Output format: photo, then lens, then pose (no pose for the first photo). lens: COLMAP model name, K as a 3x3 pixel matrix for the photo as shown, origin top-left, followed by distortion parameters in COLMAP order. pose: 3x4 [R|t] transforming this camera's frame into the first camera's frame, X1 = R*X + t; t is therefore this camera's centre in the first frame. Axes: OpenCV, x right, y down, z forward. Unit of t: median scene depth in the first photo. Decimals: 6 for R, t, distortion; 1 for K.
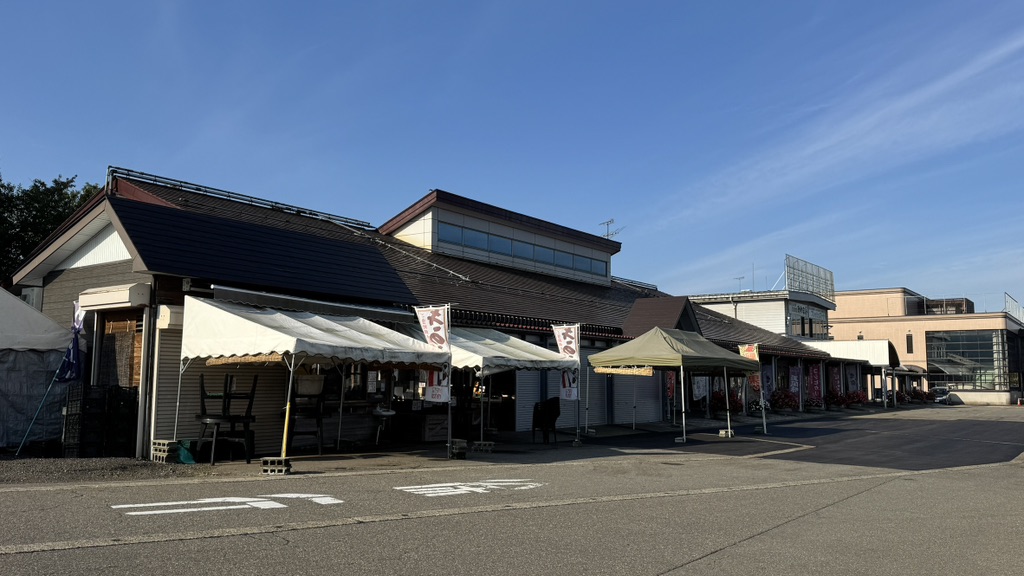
lens RADIAL K [[821.1, 0, 498.6], [0, 821.1, 290.6], [0, 0, 1]] dist [0.154947, -0.252258]
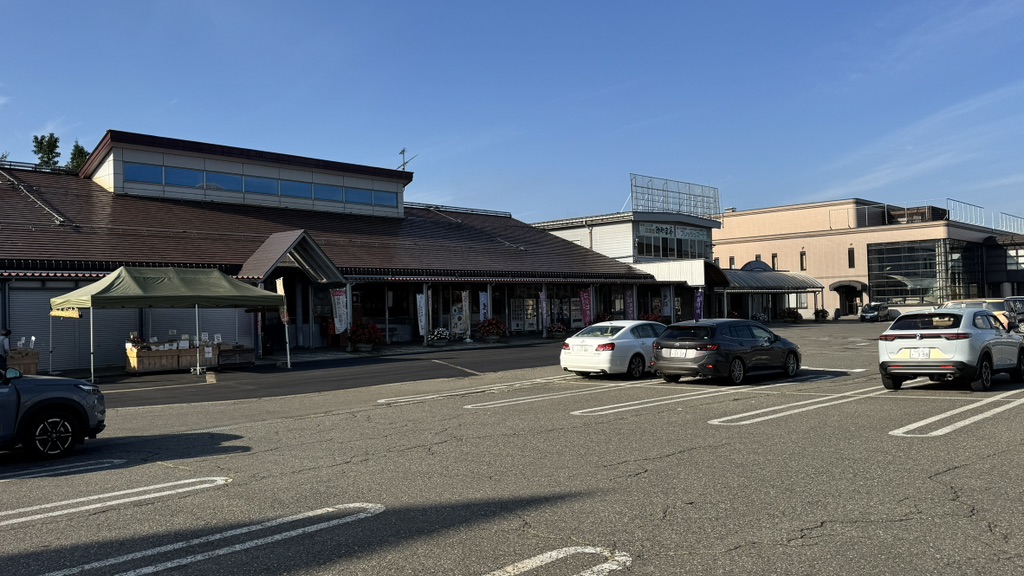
lens RADIAL K [[821.1, 0, 498.6], [0, 821.1, 290.6], [0, 0, 1]] dist [0.154947, -0.252258]
pose [[0.992266, -0.037297, -0.118398, 0.297200], [0.047311, 0.995432, 0.082926, 0.004340], [0.114764, -0.087886, 0.989498, 0.025945]]
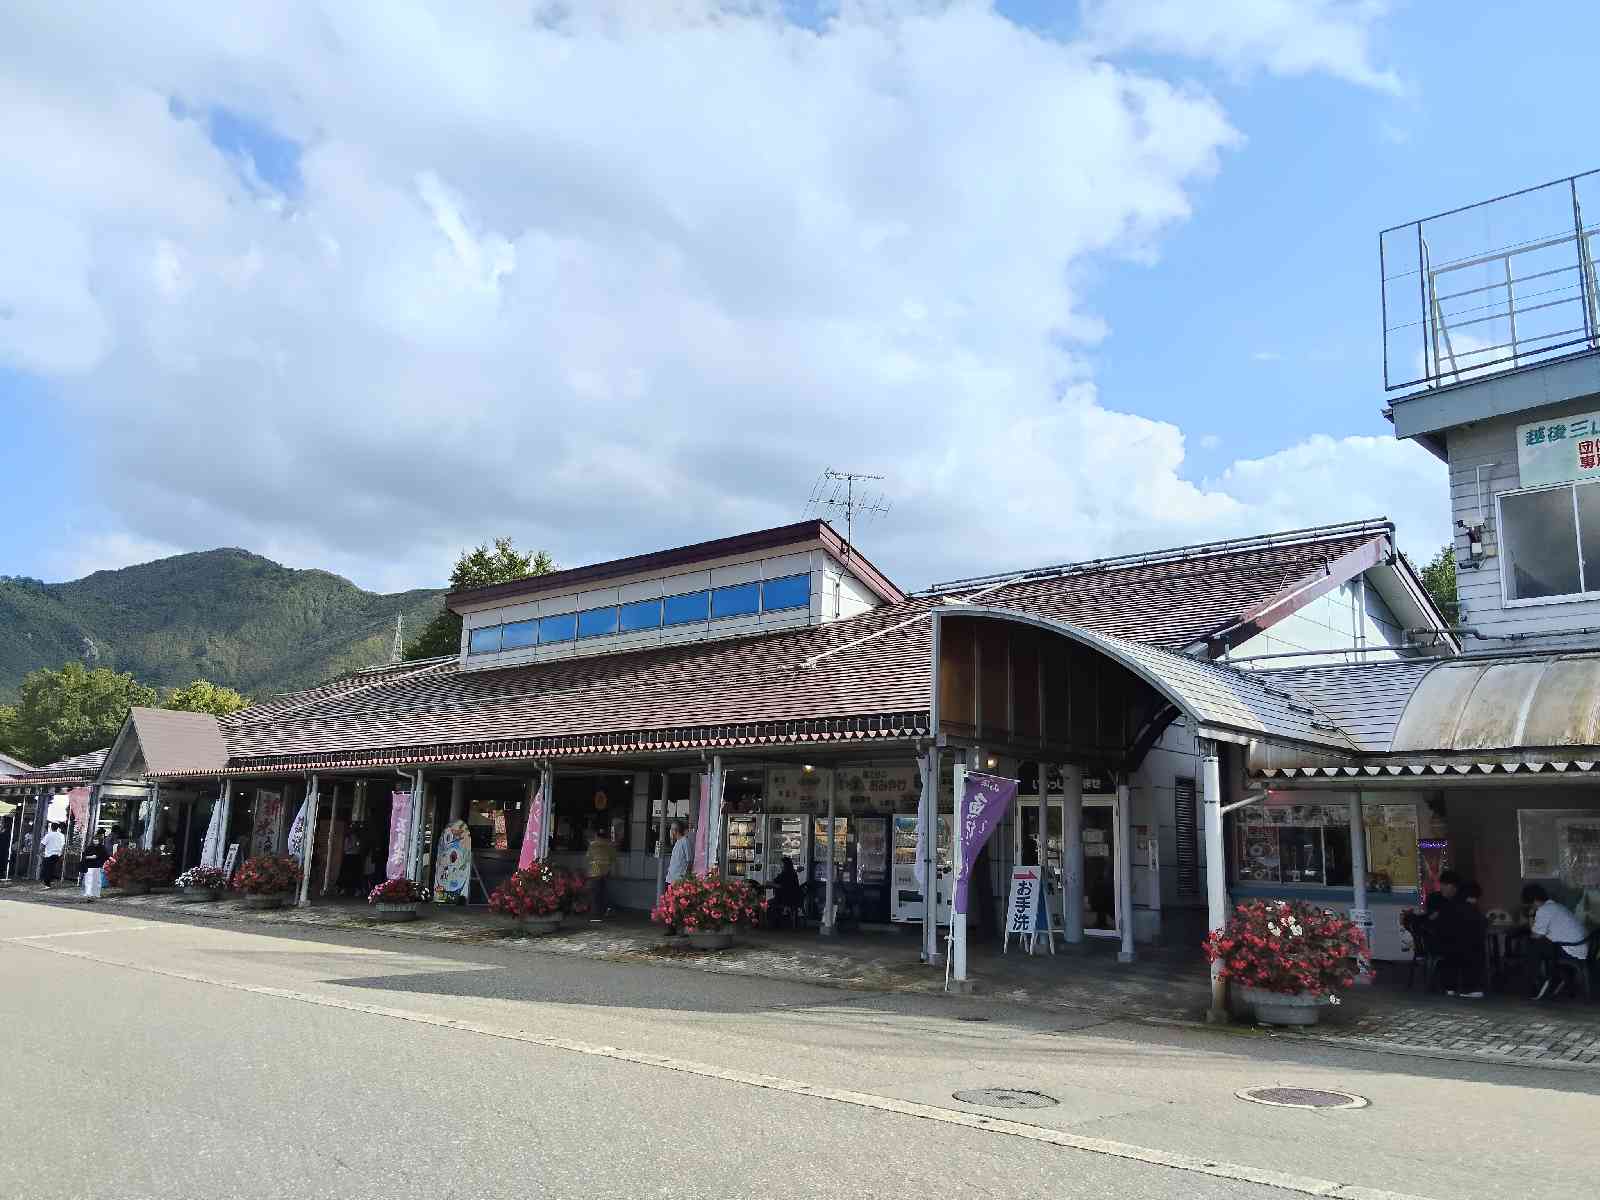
lens RADIAL K [[1280.0, 0, 800.0], [0, 1280.0, 600.0], [0, 0, 1]] dist [0.097676, -0.193154]
pose [[-0.103267, -0.206946, -0.972887, 0.623354], [0.075177, 0.973695, -0.215097, 0.097965], [0.991809, -0.095351, -0.084993, 0.834267]]
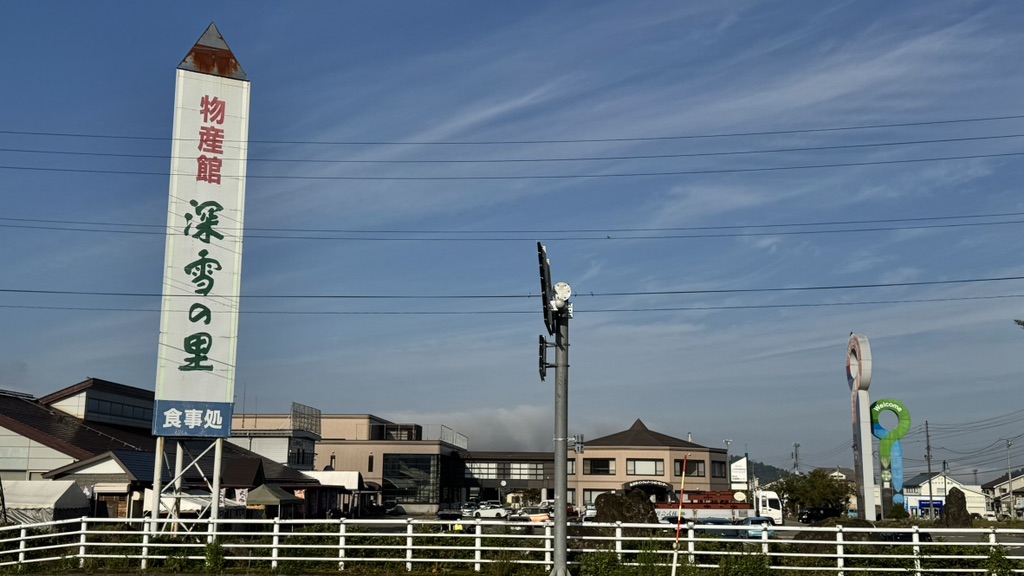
lens RADIAL K [[1107.9, 0, 533.5], [0, 1107.9, 286.1], [0, 0, 1]] dist [0.013034, -0.003259]
pose [[0.824451, 0.098875, 0.557229, -0.326348], [-0.061240, 0.994425, -0.085844, -0.097158], [-0.562610, 0.036649, 0.825909, -0.646150]]
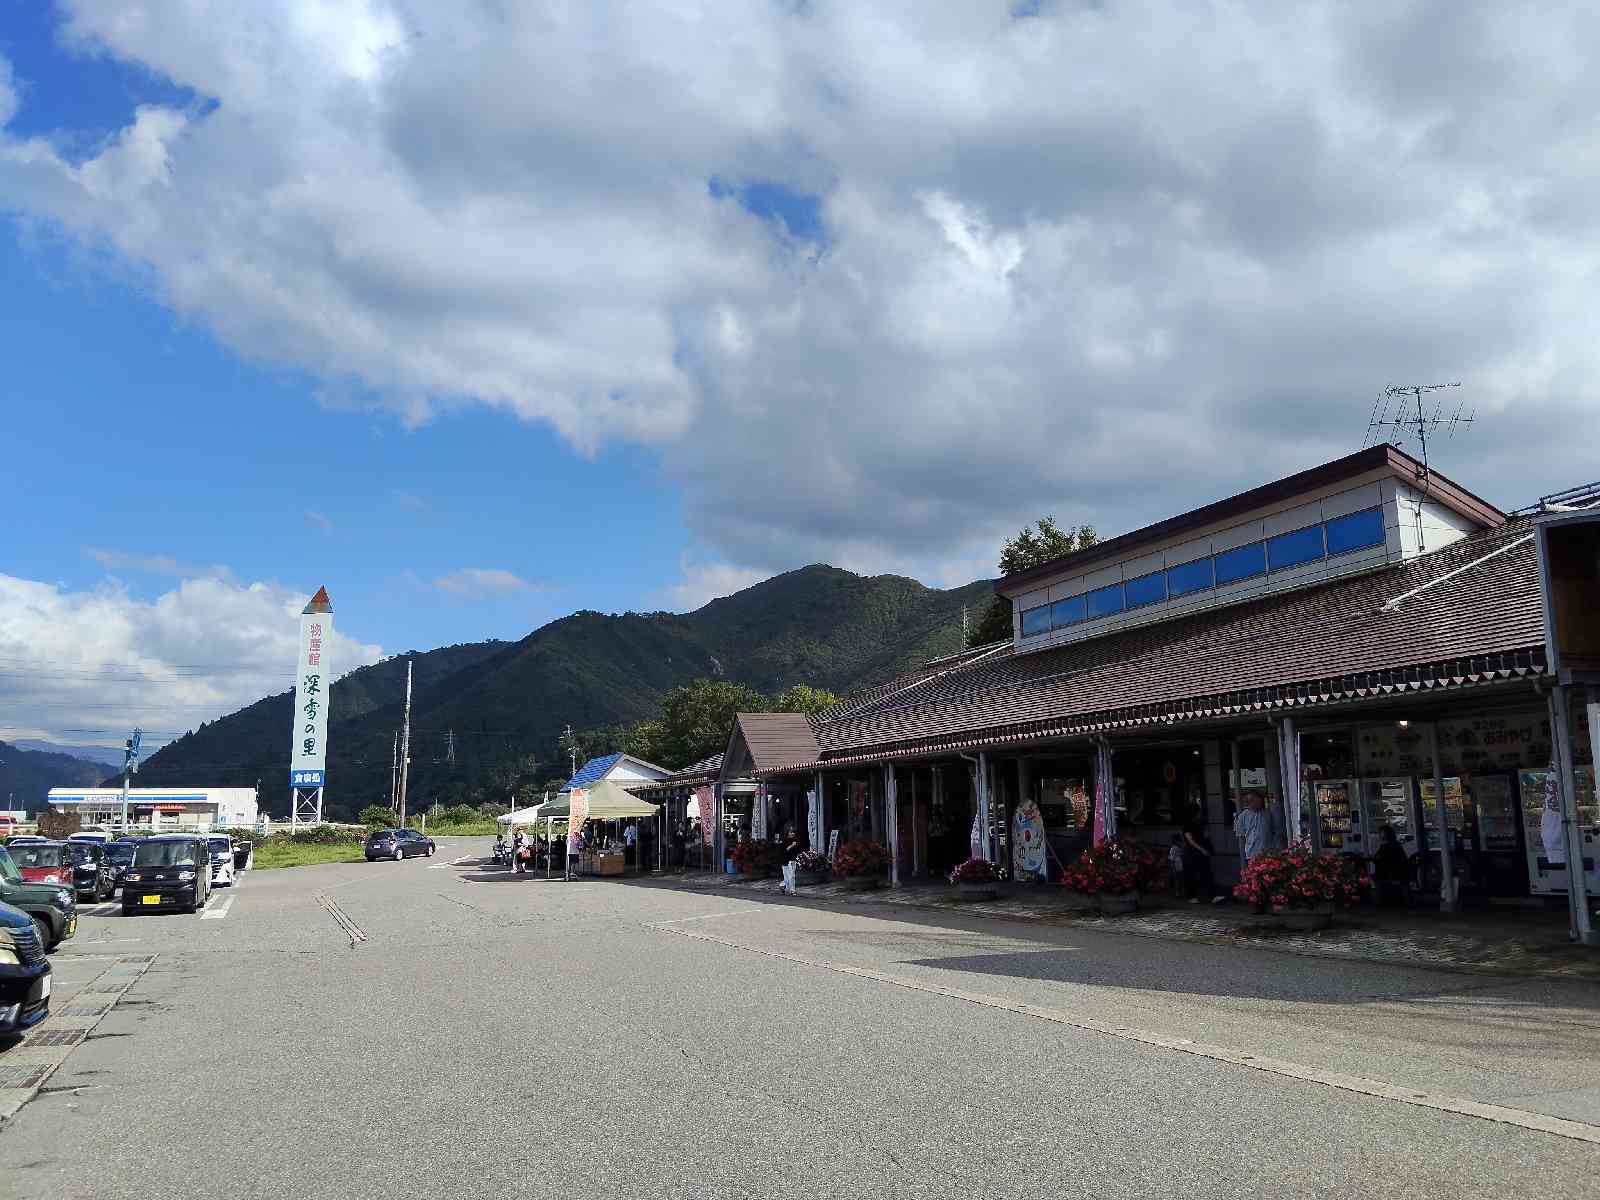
lens RADIAL K [[1228.6, 0, 801.2], [0, 1228.6, 566.7], [0, 0, 1]] dist [0.048437, -0.112877]
pose [[-0.544896, -0.175468, -0.819938, 0.596884], [0.094903, 0.958670, -0.268225, 0.097174], [0.833116, -0.223970, -0.505723, 0.842096]]
